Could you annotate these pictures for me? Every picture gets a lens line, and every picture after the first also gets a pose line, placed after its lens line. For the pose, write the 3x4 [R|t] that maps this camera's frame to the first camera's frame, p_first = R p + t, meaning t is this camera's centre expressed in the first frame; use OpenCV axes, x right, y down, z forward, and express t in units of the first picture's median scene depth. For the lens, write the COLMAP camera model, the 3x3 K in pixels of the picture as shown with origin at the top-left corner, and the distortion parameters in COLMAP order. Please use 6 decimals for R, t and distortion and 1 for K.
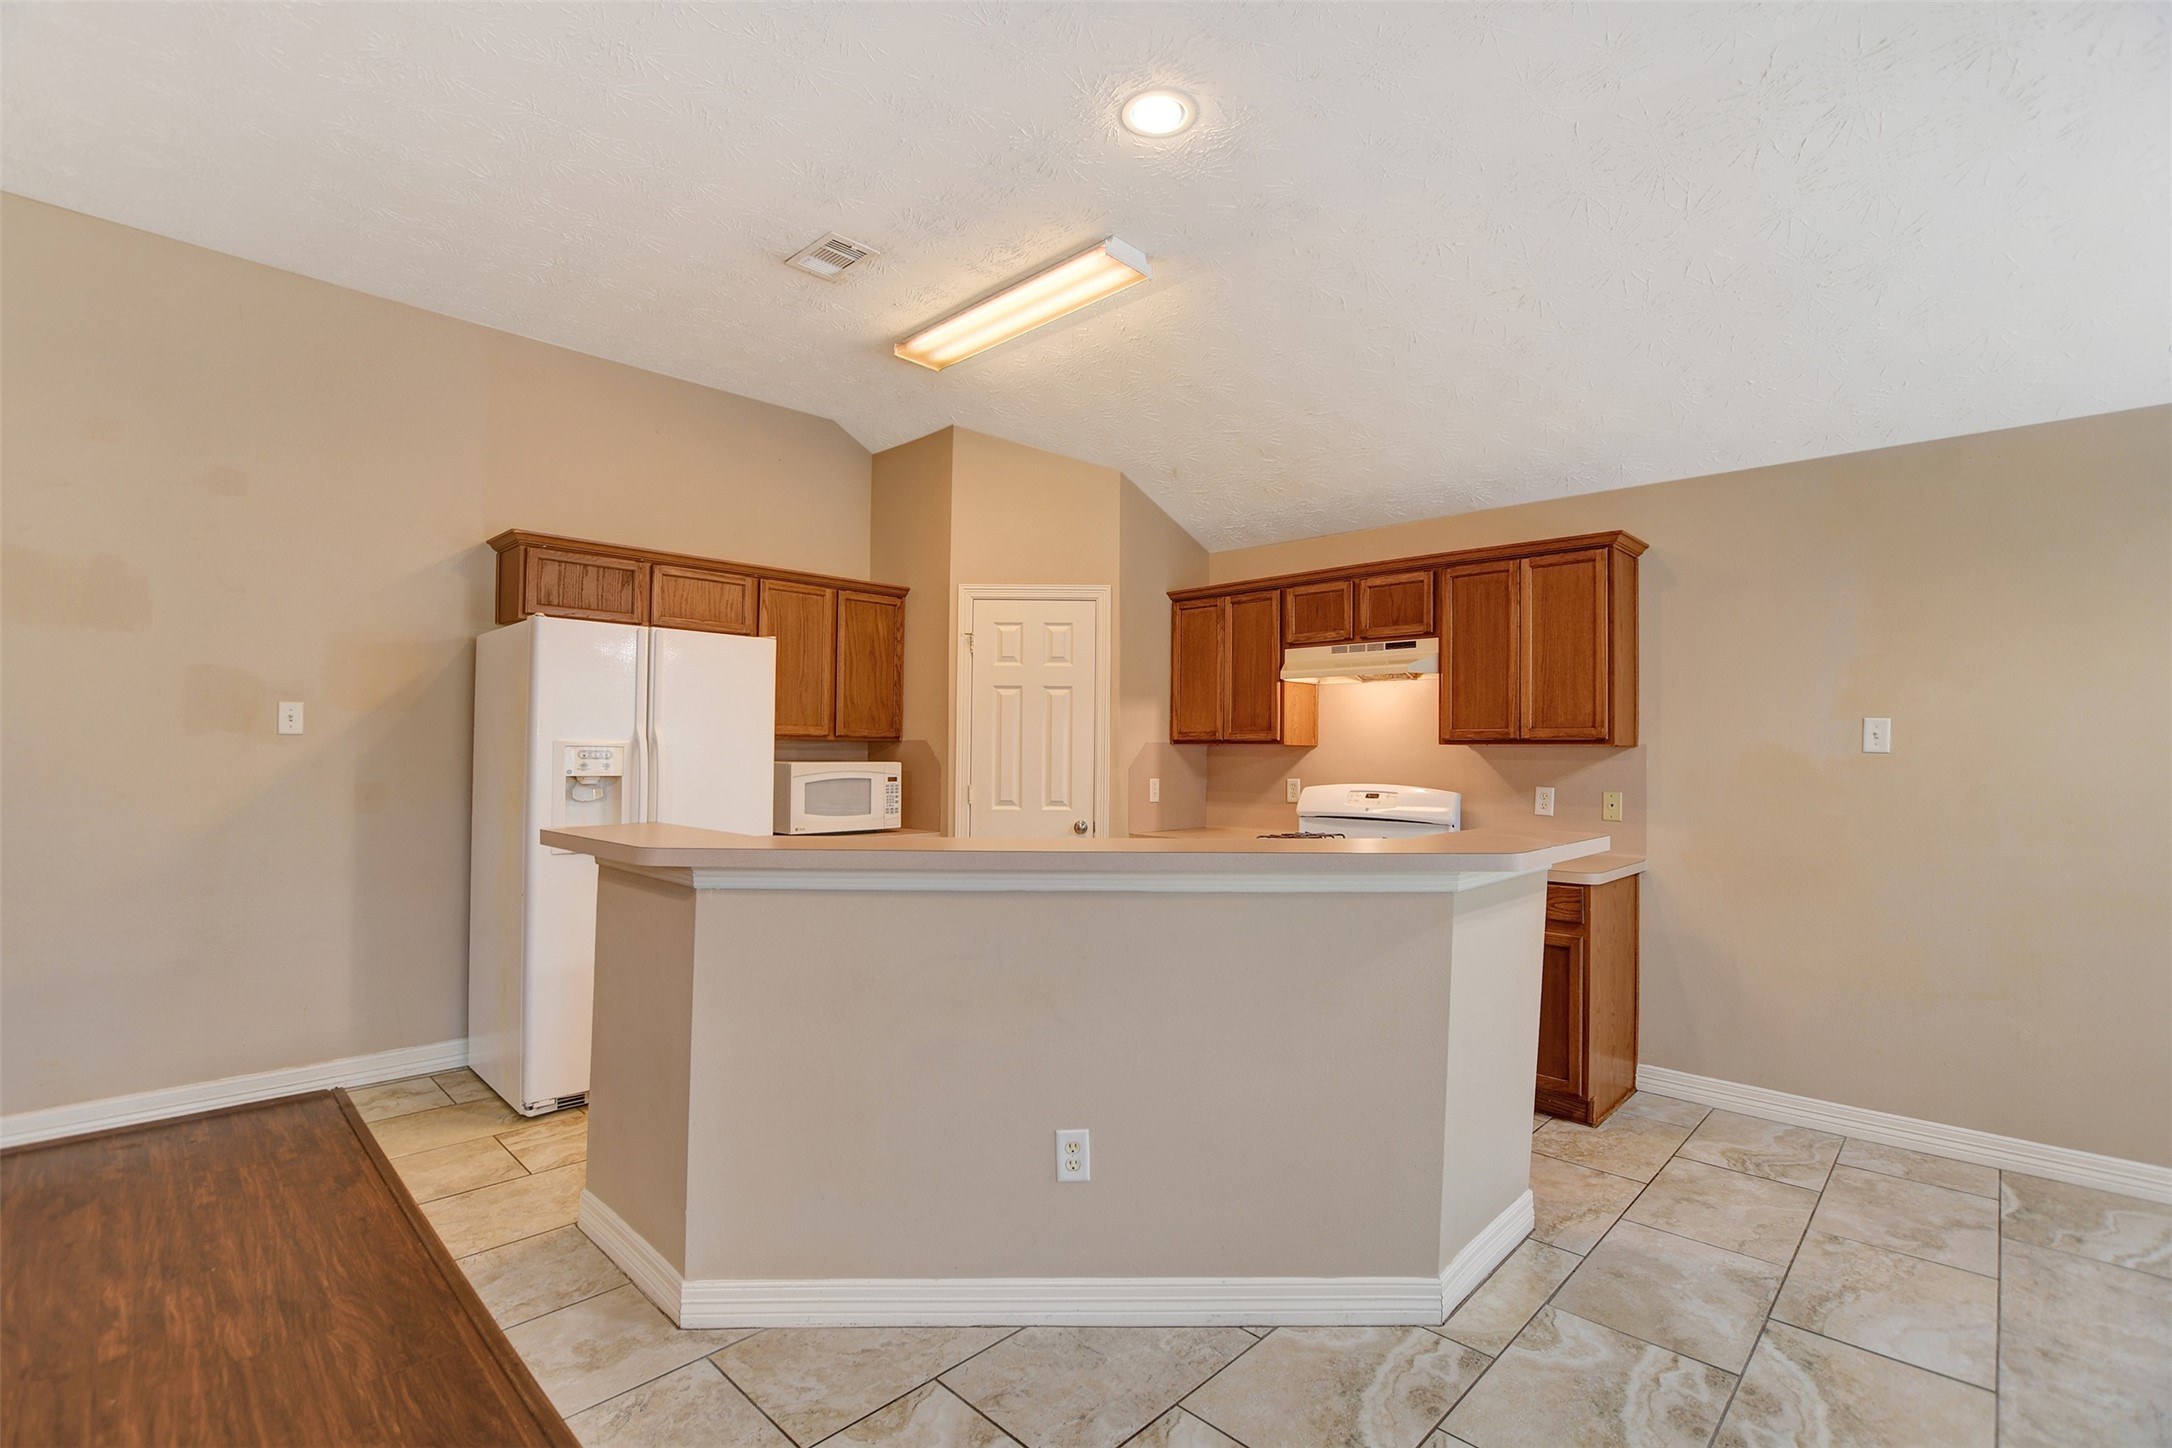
lens RADIAL K [[968.7, 0, 1079.5], [0, 968.7, 742.3], [0, 0, 1]] dist [-0.030627, 0.002902]
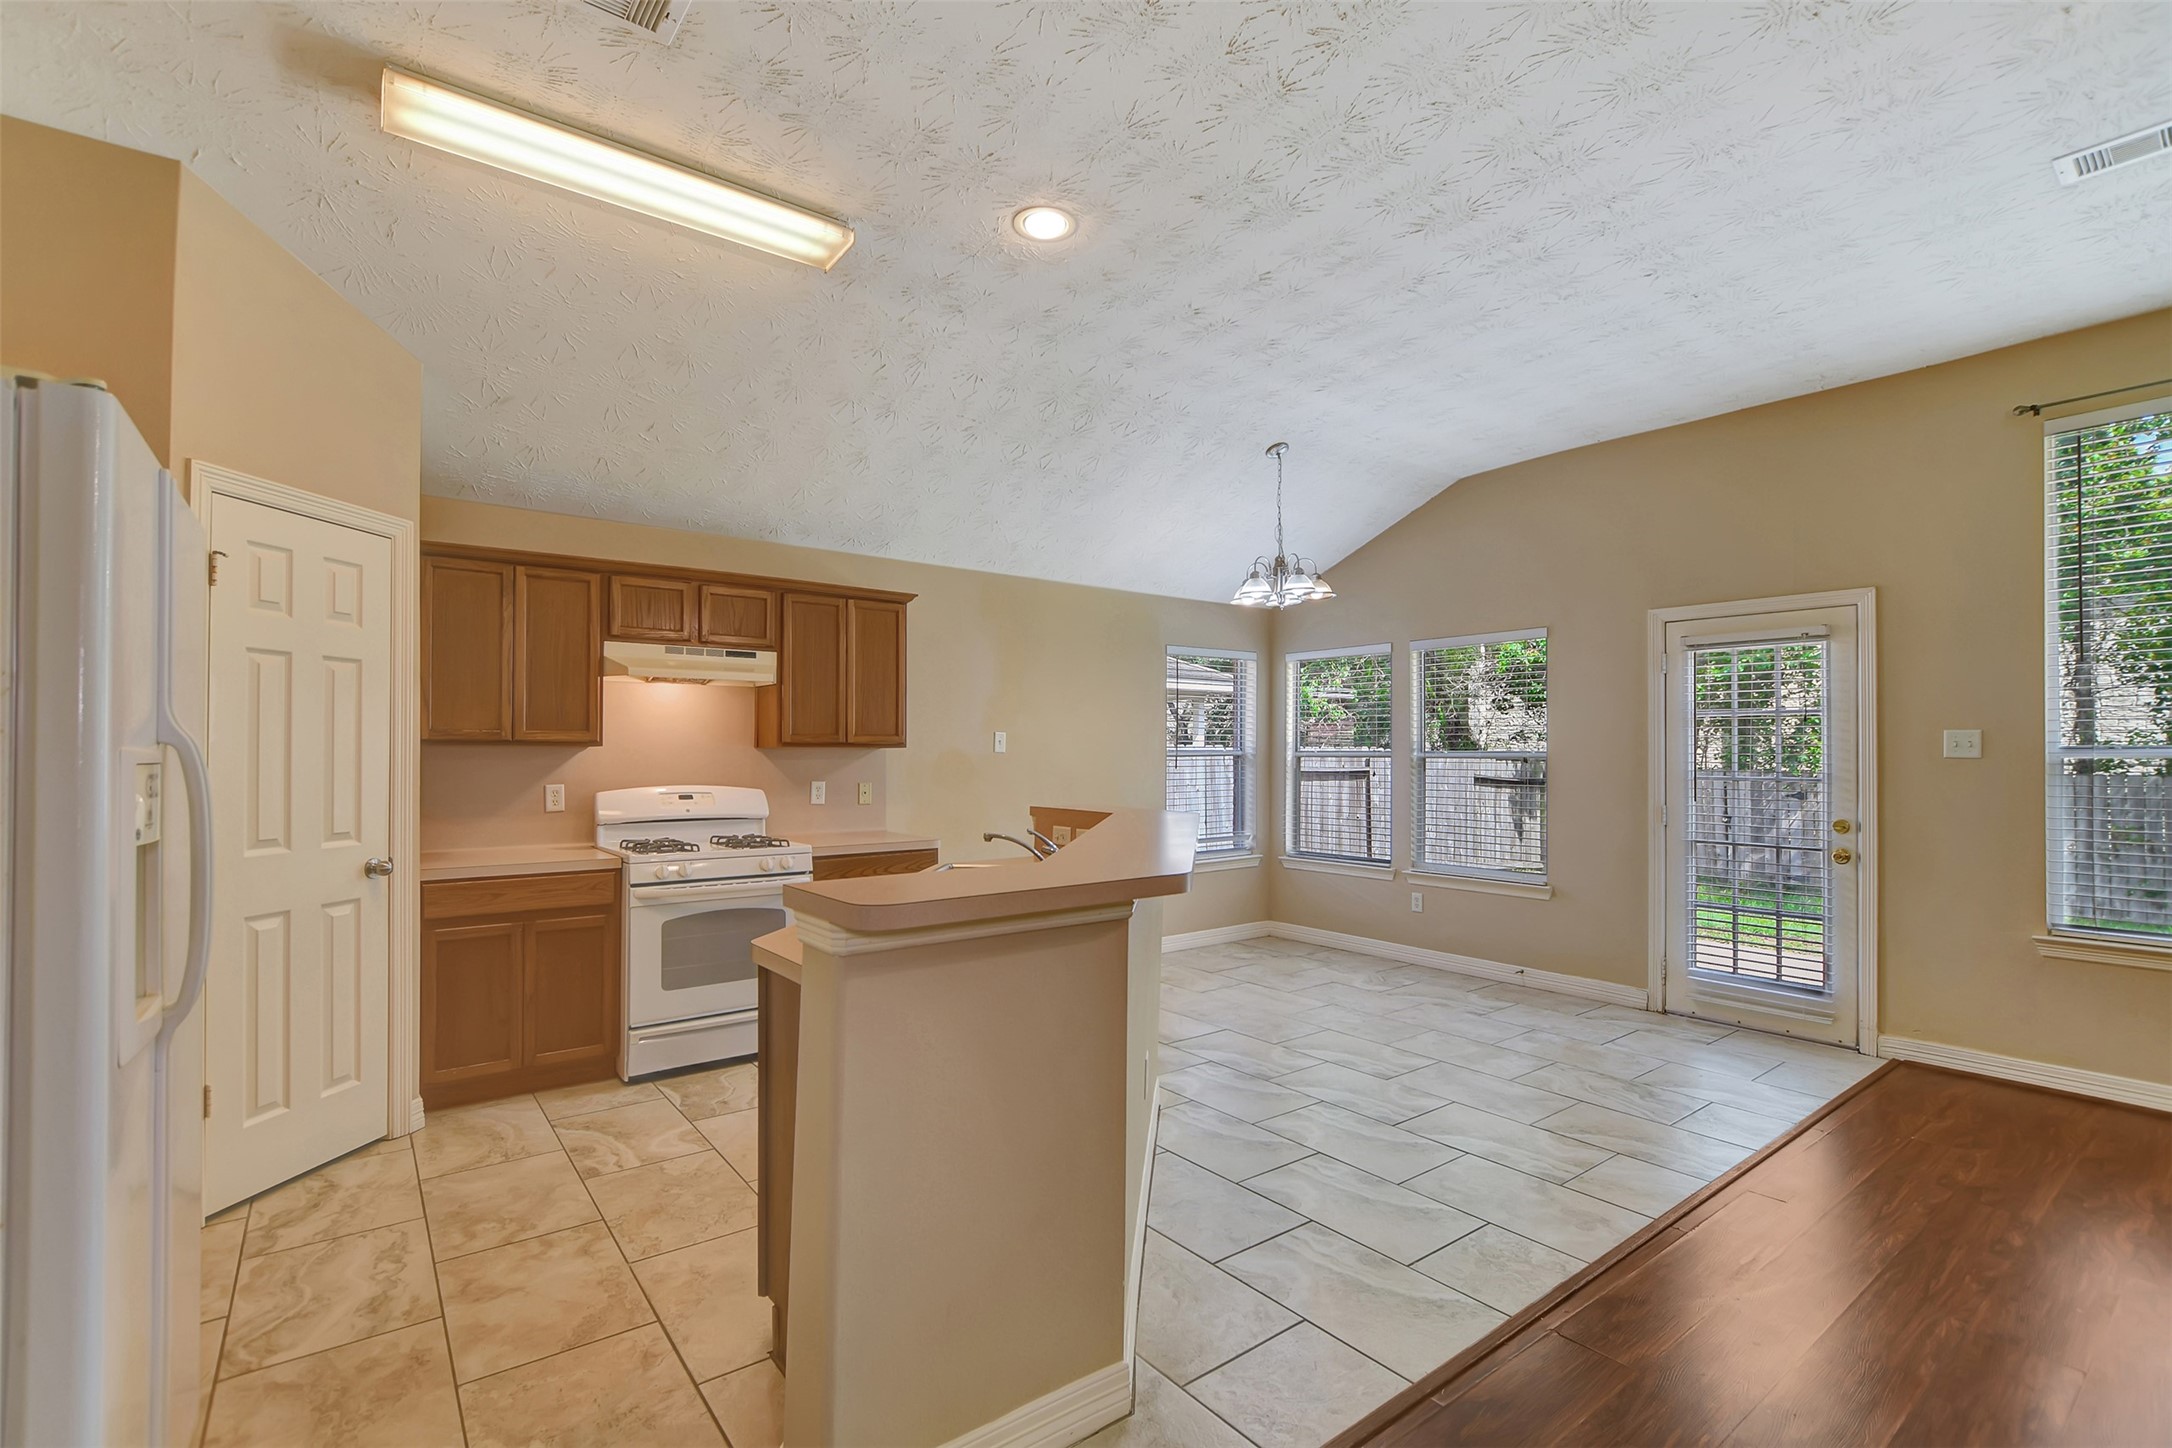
lens RADIAL K [[968.7, 0, 1070.2], [0, 968.7, 739.8], [0, 0, 1]] dist [-0.030627, 0.002902]
pose [[0.149939, 0.004838, 0.988683, -0.699533], [-0.012227, 0.999921, -0.003039, -0.006865], [-0.988620, -0.011633, 0.149986, 0.494141]]
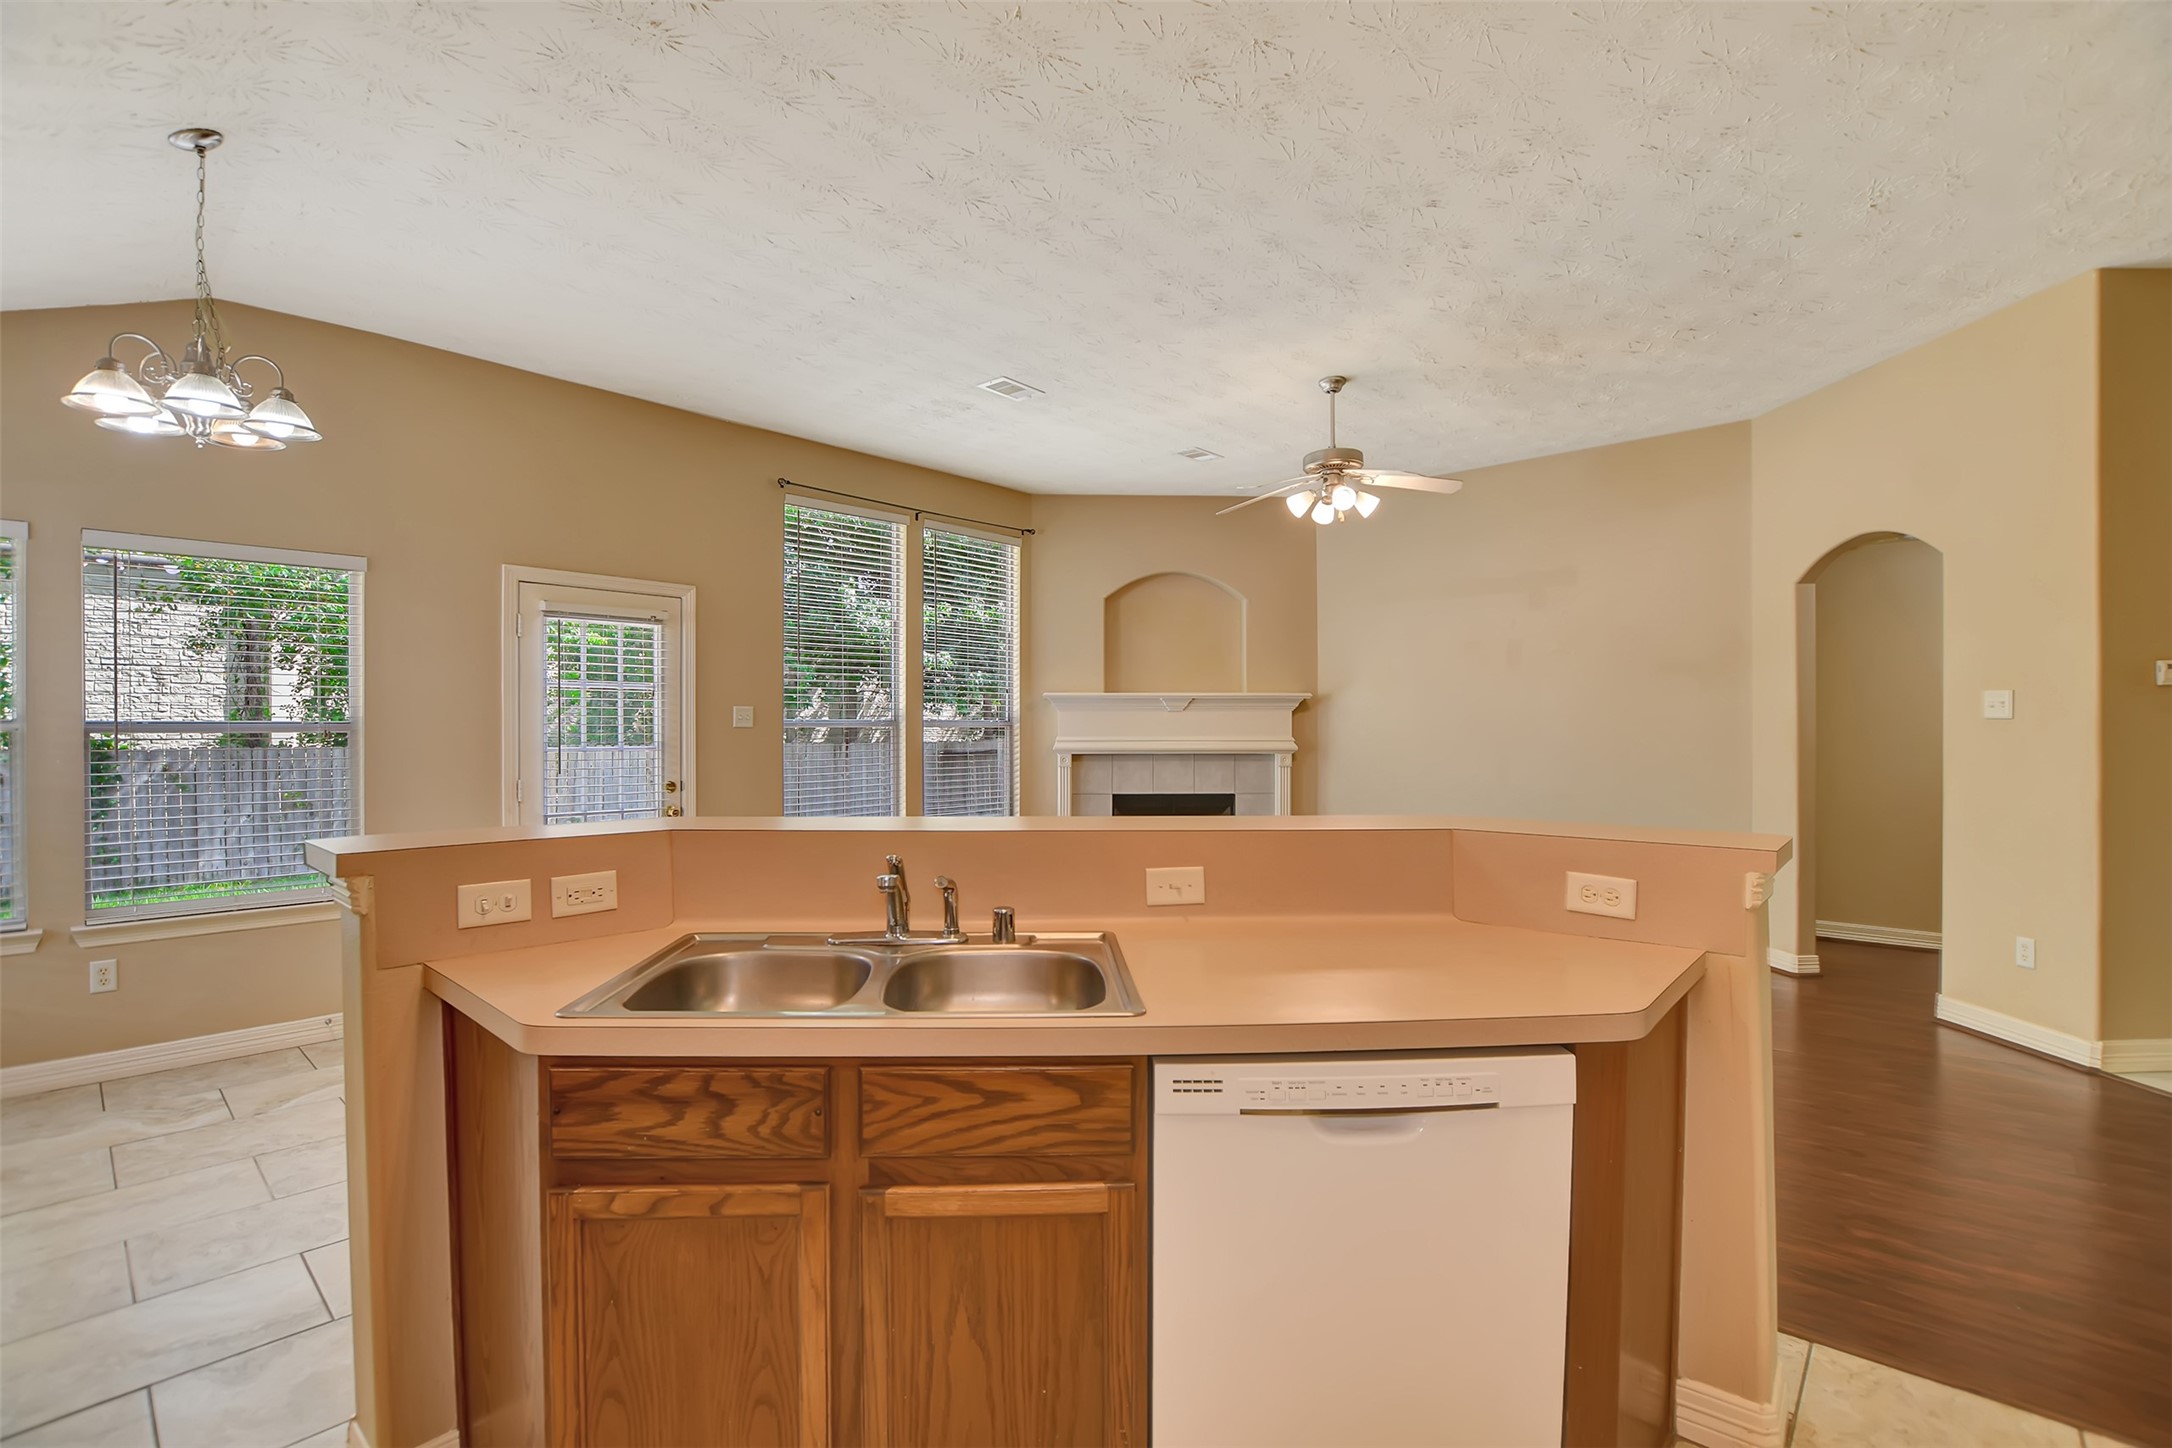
lens RADIAL K [[968.7, 0, 1073.1], [0, 968.7, 725.4], [0, 0, 1]] dist [-0.030627, 0.002902]
pose [[-0.999508, -0.008425, -0.030206, 0.010898], [-0.007940, 0.999838, -0.016138, 0.012379], [0.030337, -0.015891, -0.999413, 1.077251]]
